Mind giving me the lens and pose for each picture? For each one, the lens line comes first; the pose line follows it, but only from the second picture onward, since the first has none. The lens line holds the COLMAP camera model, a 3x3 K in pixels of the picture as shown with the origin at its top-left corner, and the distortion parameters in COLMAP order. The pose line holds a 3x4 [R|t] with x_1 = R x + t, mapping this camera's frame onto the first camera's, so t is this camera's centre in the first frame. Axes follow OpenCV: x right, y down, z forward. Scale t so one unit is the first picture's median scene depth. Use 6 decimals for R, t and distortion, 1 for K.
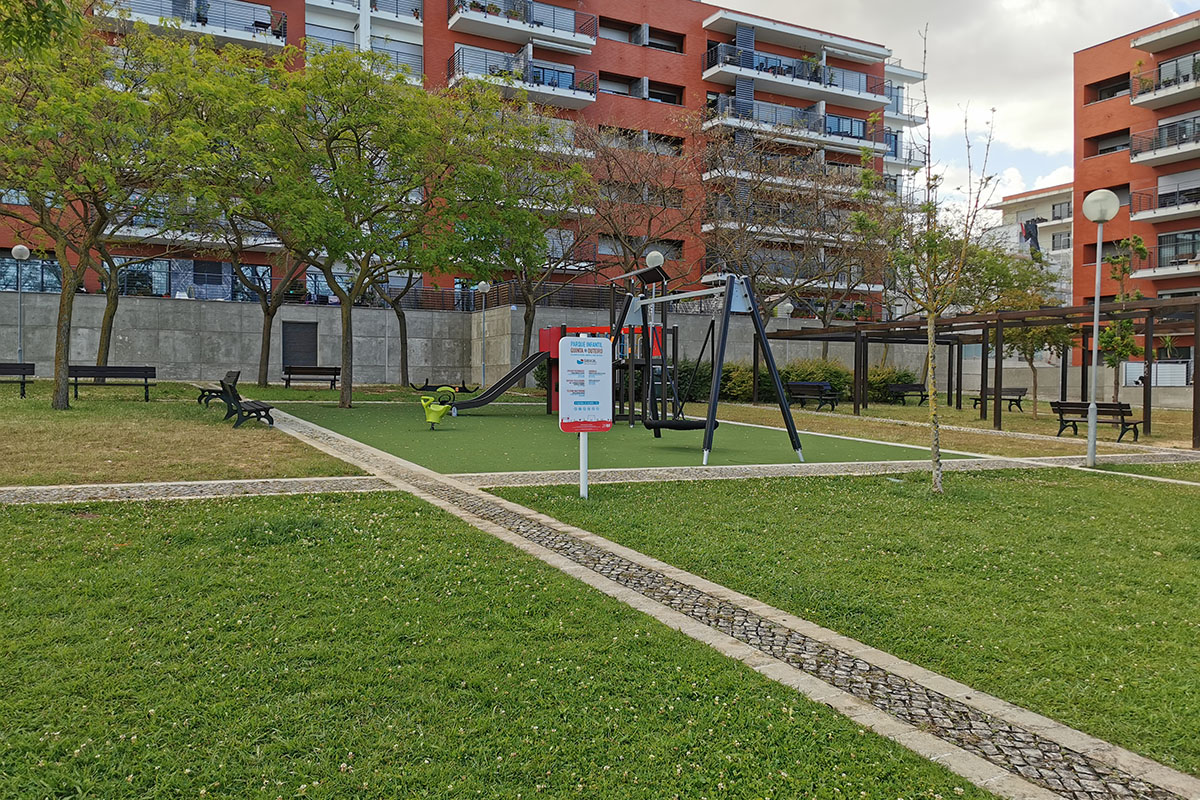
lens RADIAL K [[910.0, 0, 600.0], [0, 910.0, 400.0], [0, 0, 1]] dist [0.082312, -0.110971]
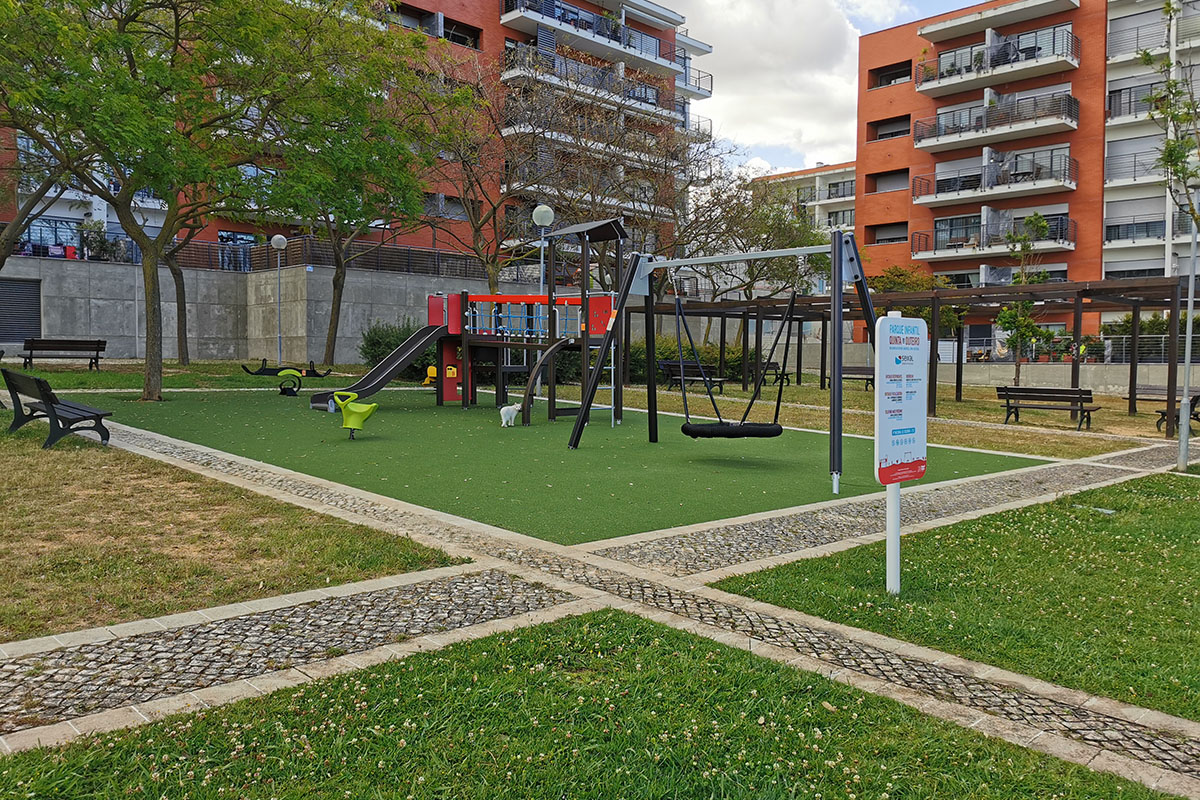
lens RADIAL K [[910.0, 0, 600.0], [0, 910.0, 400.0], [0, 0, 1]] dist [0.082312, -0.110971]
pose [[0.957001, -0.011395, 0.289860, -0.069795], [0.001824, 0.999445, 0.033268, -0.006931], [-0.290078, -0.031309, 0.956491, 0.095380]]
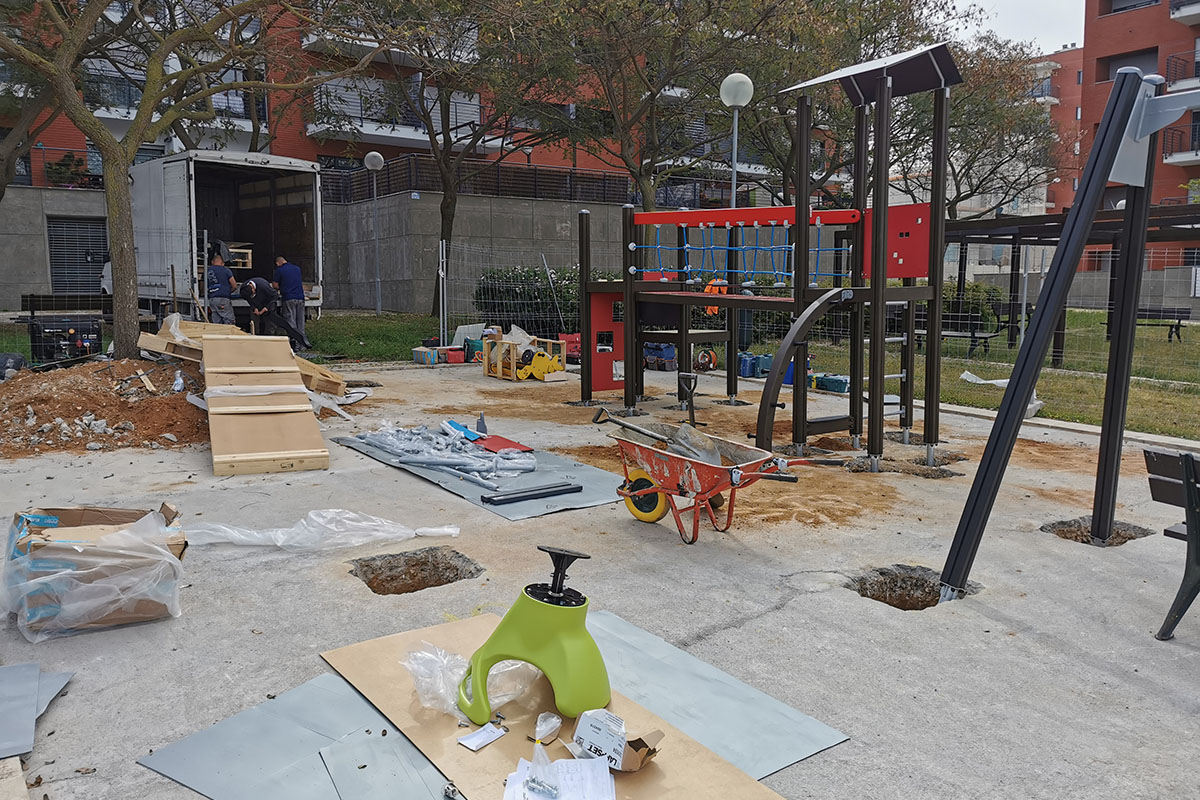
lens RADIAL K [[910.0, 0, 600.0], [0, 910.0, 400.0], [0, 0, 1]] dist [0.082312, -0.110971]
pose [[0.987585, -0.032586, 0.153669, -0.056381], [0.016434, 0.994312, 0.105229, -0.016127], [-0.156223, -0.101397, 0.982503, 0.242693]]
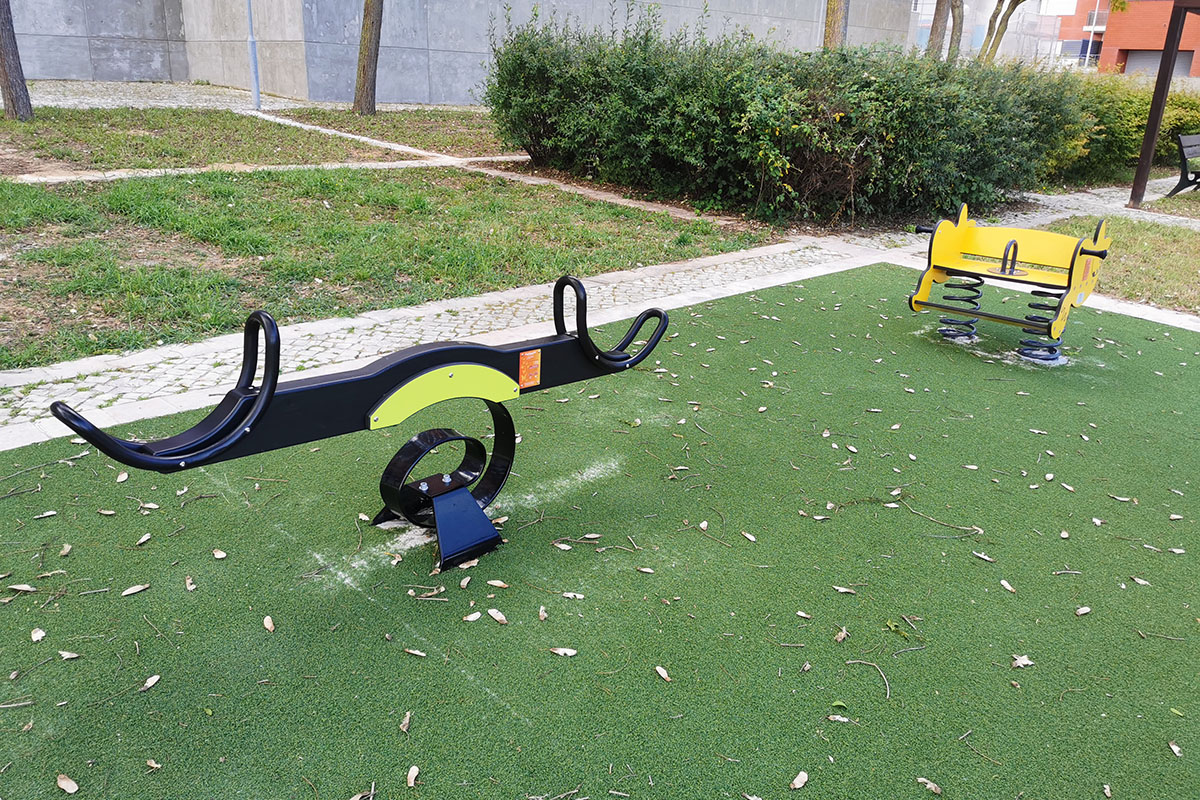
lens RADIAL K [[910.0, 0, 600.0], [0, 910.0, 400.0], [0, 0, 1]] dist [0.082312, -0.110971]
pose [[0.950184, -0.077091, 0.302005, -0.089754], [-0.027734, 0.944176, 0.328271, -0.021936], [-0.310453, -0.320294, 0.895003, 0.438921]]
